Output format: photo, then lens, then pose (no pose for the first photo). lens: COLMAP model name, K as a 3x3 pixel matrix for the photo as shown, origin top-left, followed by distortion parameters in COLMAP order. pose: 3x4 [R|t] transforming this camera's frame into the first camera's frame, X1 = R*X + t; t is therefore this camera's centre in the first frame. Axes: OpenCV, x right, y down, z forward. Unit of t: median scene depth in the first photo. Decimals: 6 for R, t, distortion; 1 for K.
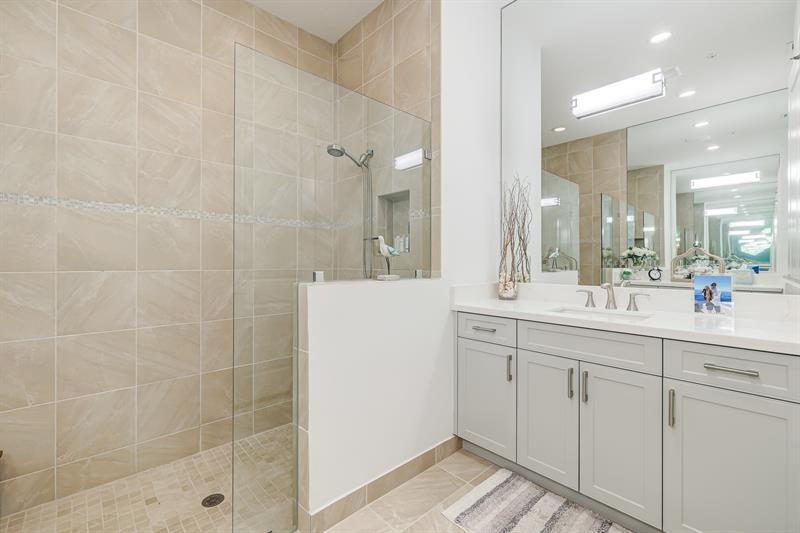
lens RADIAL K [[342.9, 0, 391.8], [0, 342.9, 262.5], [0, 0, 1]] dist [-0.001799, 0.000338]
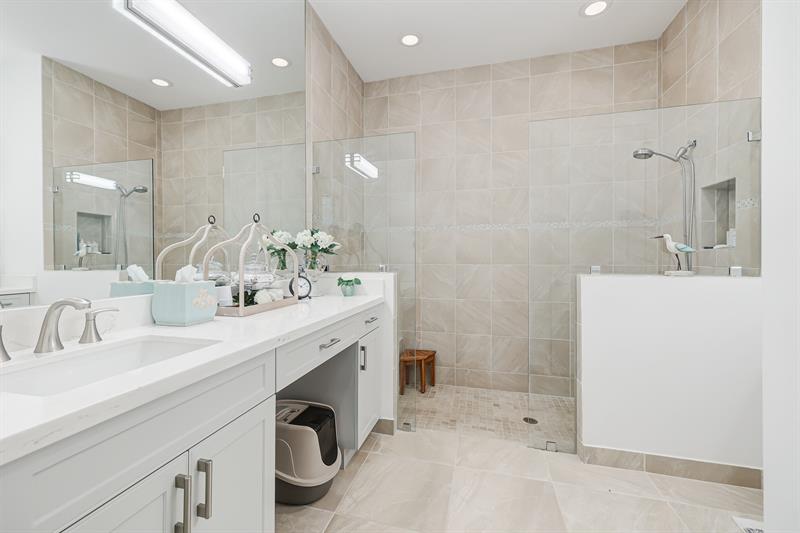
lens RADIAL K [[342.9, 0, 396.7], [0, 342.9, 260.2], [0, 0, 1]] dist [-0.001799, 0.000338]
pose [[0.553175, 0.000146, -0.833065, 0.346832], [0.001993, 0.999997, 0.001499, 0.000421], [0.833063, -0.002489, 0.553173, -0.262023]]
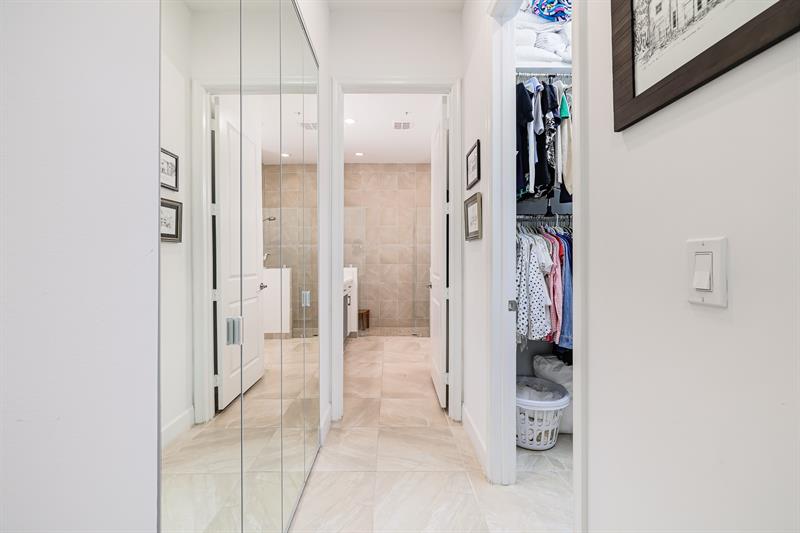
lens RADIAL K [[342.9, 0, 399.3], [0, 342.9, 262.7], [0, 0, 1]] dist [-0.001799, 0.000338]
pose [[0.757780, 0.000100, -0.652510, 1.312198], [0.004498, 0.999975, 0.005377, -0.007148], [0.652495, -0.007010, 0.757761, -1.369460]]
